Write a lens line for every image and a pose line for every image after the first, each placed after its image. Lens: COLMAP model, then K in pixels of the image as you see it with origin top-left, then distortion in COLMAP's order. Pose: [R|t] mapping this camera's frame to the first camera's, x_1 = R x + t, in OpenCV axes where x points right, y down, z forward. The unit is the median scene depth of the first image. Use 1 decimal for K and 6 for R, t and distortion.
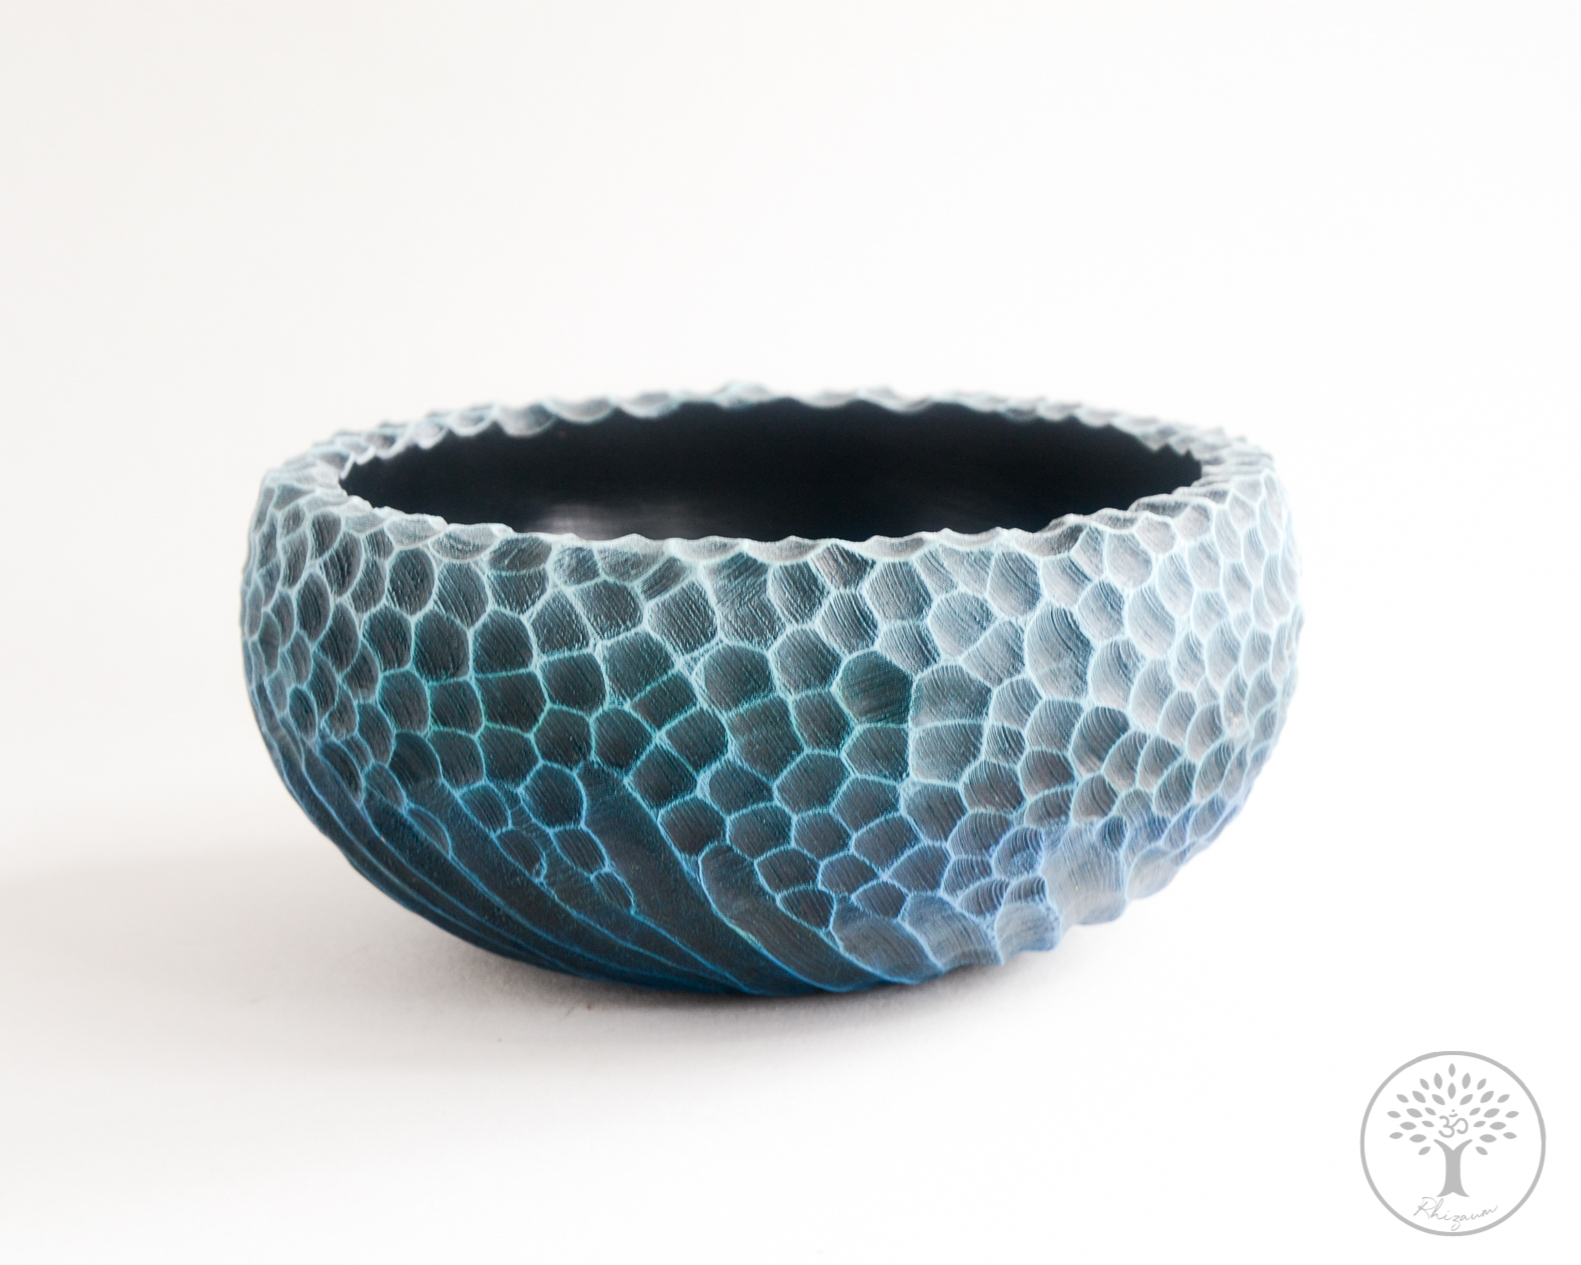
lens RADIAL K [[3891.0, 0, 788.5], [0, 3891.0, 632.5], [0, 0, 1]] dist [0.296819, 0.000000]
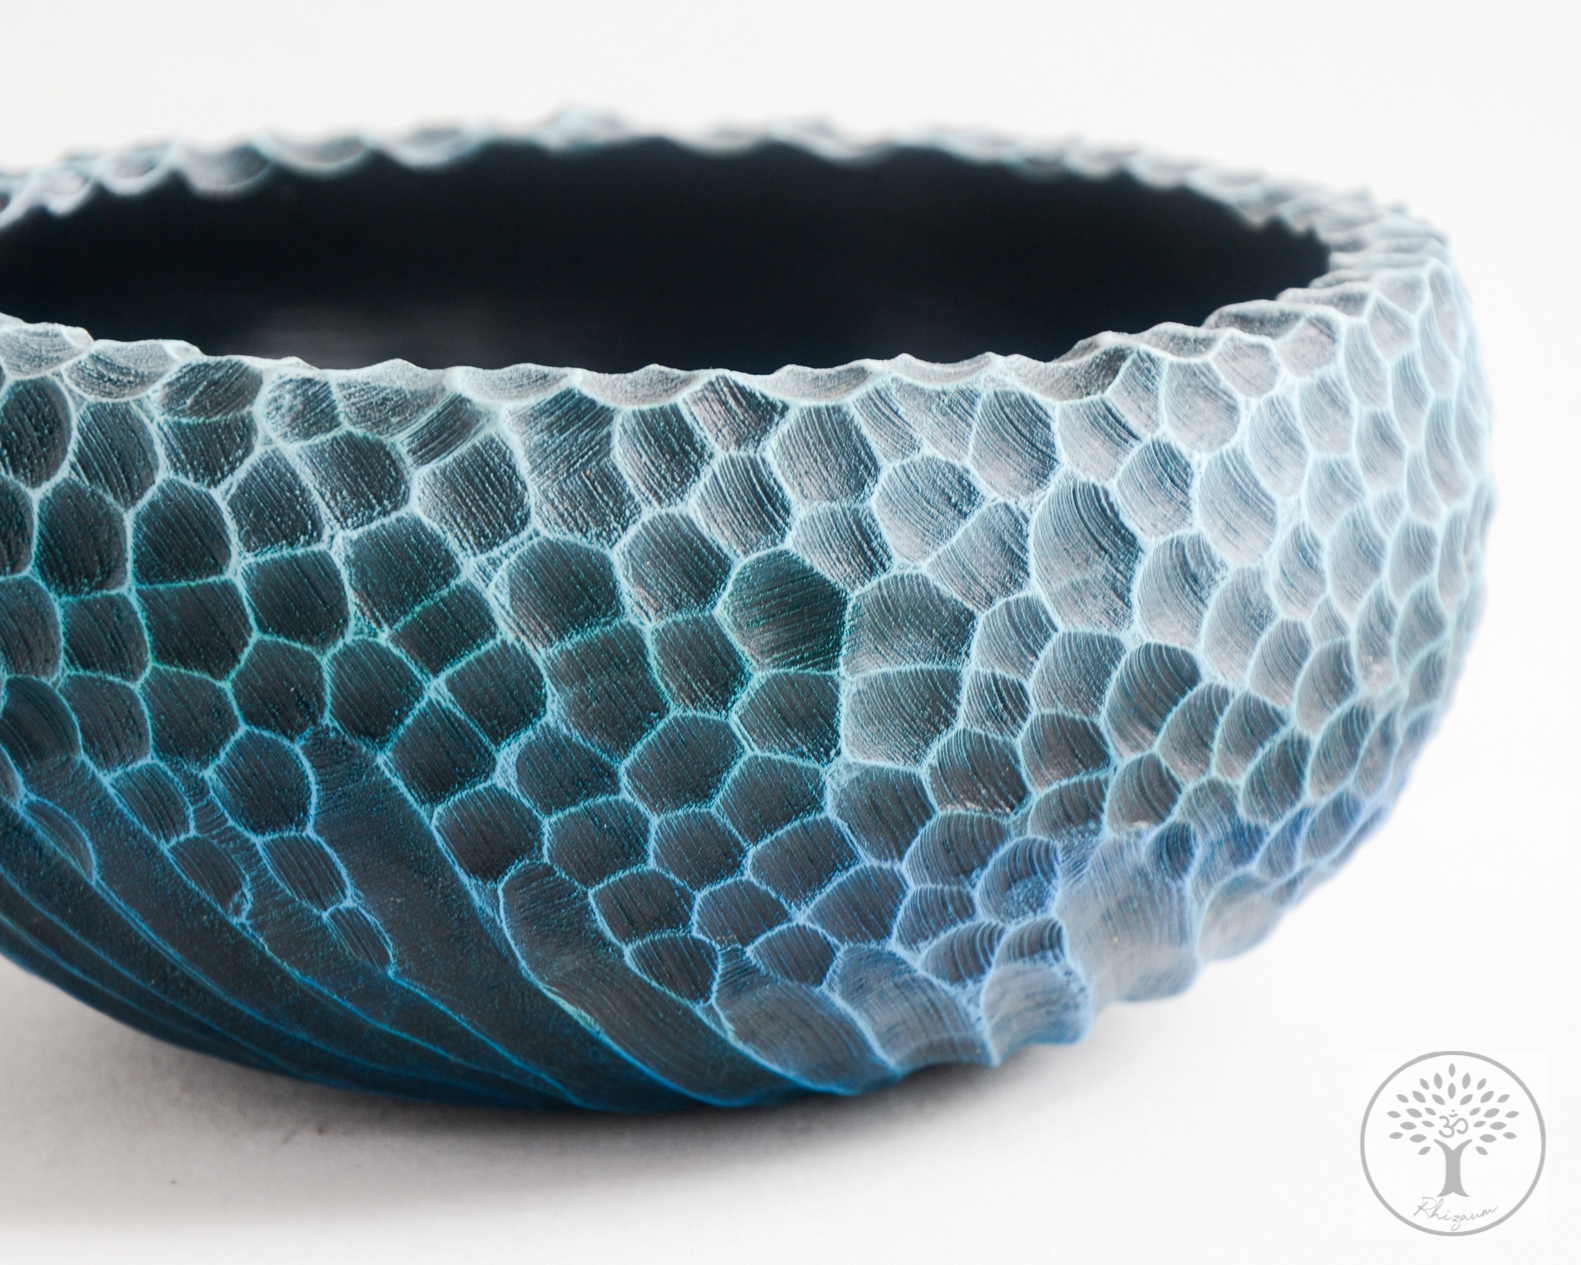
lens RADIAL K [[7722.7, 0, 791.6], [0, 7722.7, 631.9], [0, 0, 1]] dist [0.442252, 0.000000]
pose [[0.999972, 0.007102, -0.002171, 0.025390], [-0.007083, 0.999935, 0.008944, 0.006571], [0.002234, -0.008928, 0.999958, -0.219069]]
